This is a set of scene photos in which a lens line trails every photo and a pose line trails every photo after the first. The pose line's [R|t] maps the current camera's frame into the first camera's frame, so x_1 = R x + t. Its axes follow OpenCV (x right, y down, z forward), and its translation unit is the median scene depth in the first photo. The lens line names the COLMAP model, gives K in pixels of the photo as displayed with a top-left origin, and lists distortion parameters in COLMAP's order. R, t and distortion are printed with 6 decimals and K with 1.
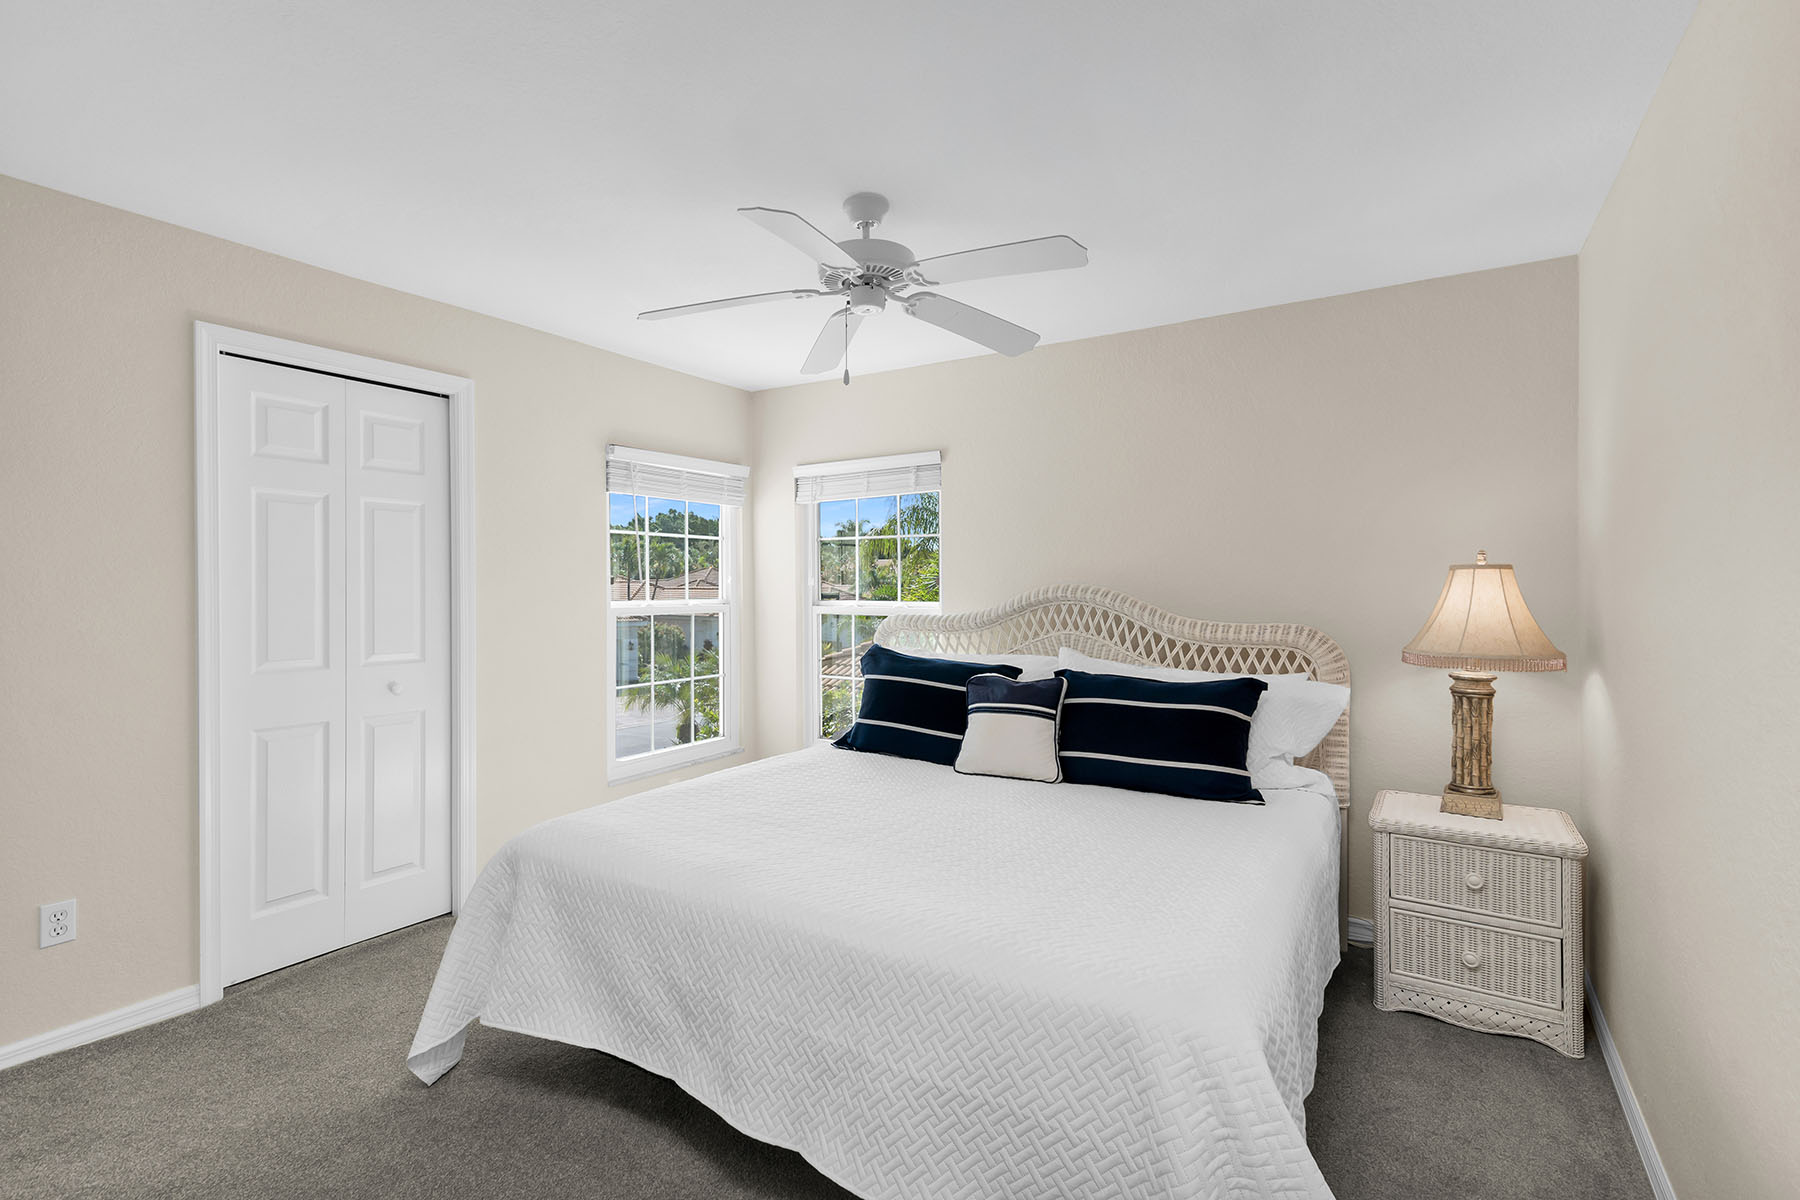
lens RADIAL K [[826.9, 0, 899.4], [0, 826.9, 583.6], [0, 0, 1]] dist [0.005841, 0.000361]
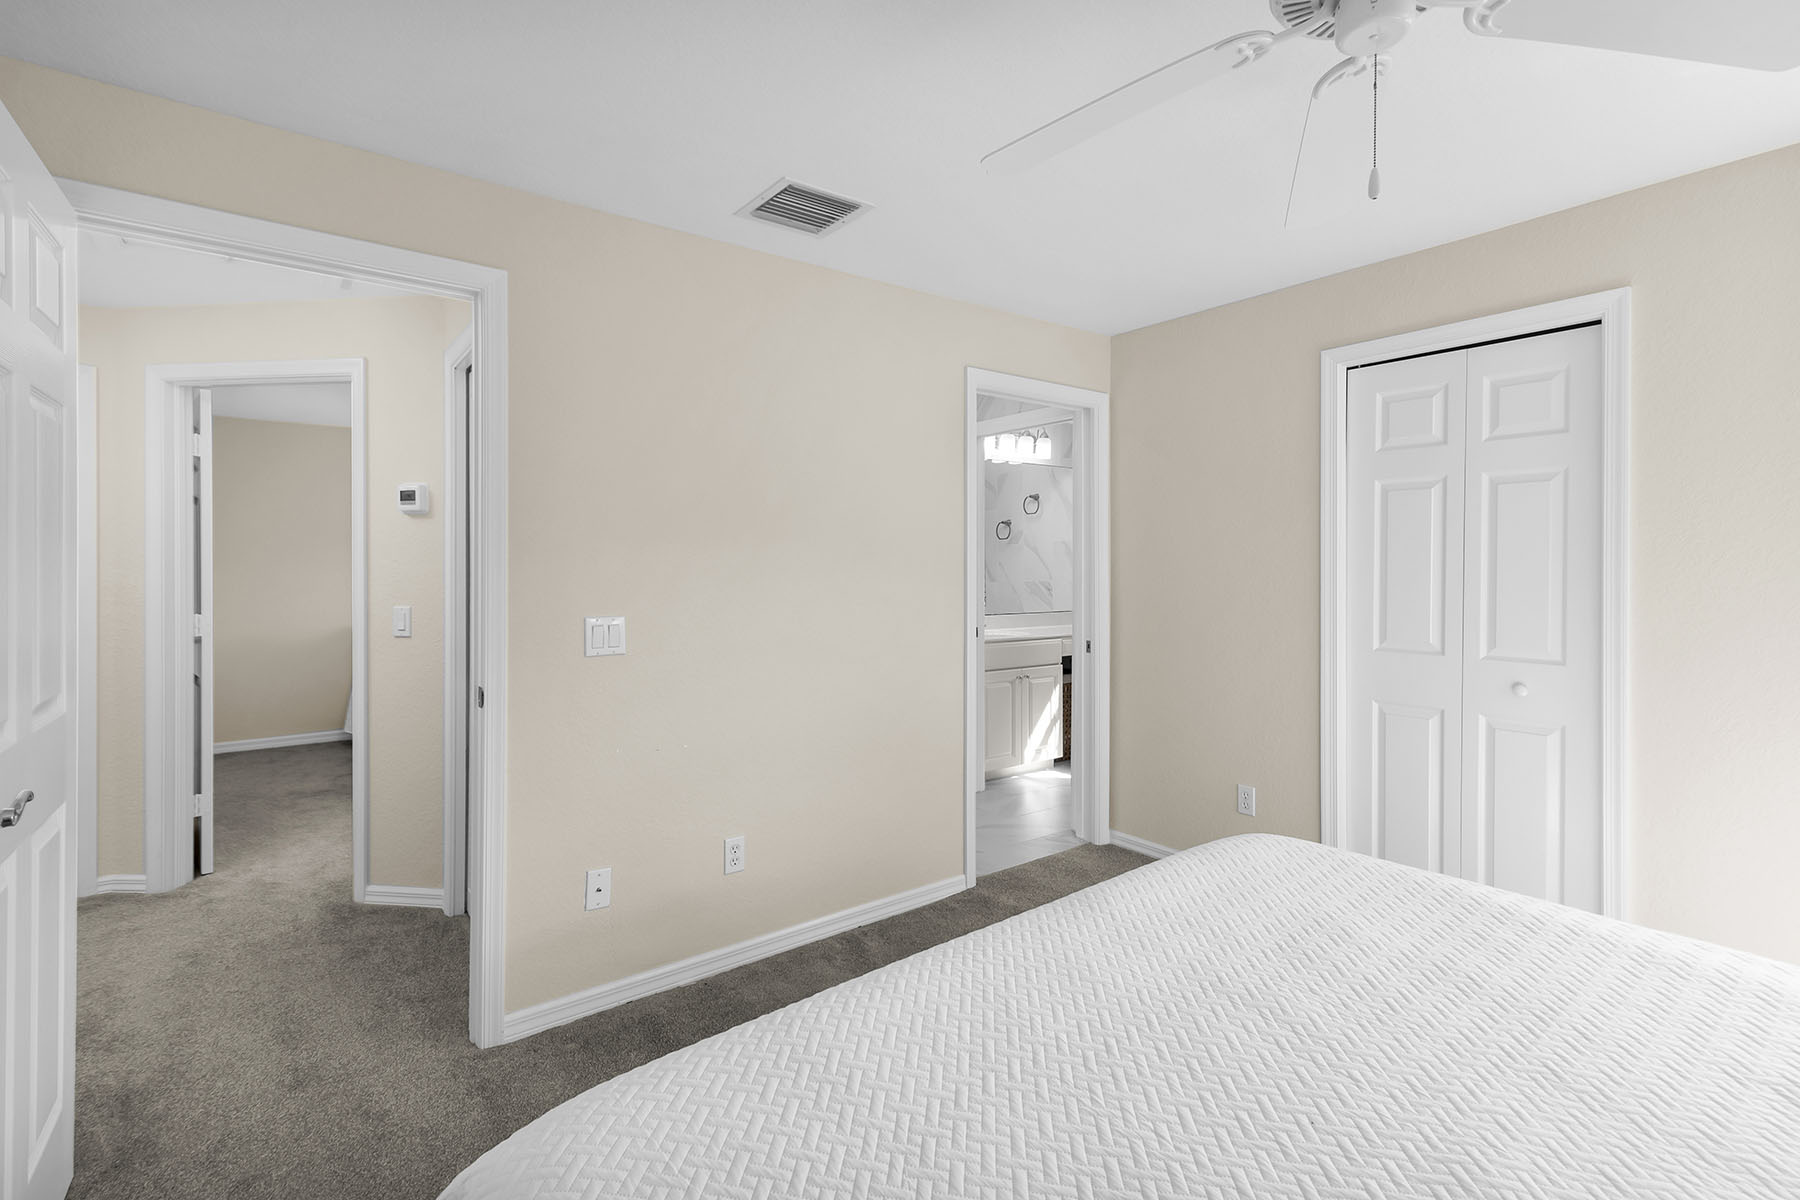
lens RADIAL K [[826.9, 0, 899.4], [0, 826.9, 583.6], [0, 0, 1]] dist [0.005841, 0.000361]
pose [[-0.321826, 0.007126, -0.946772, 0.405889], [0.001374, 0.999974, 0.007060, 0.010192], [0.946798, 0.000971, -0.321828, 0.654052]]
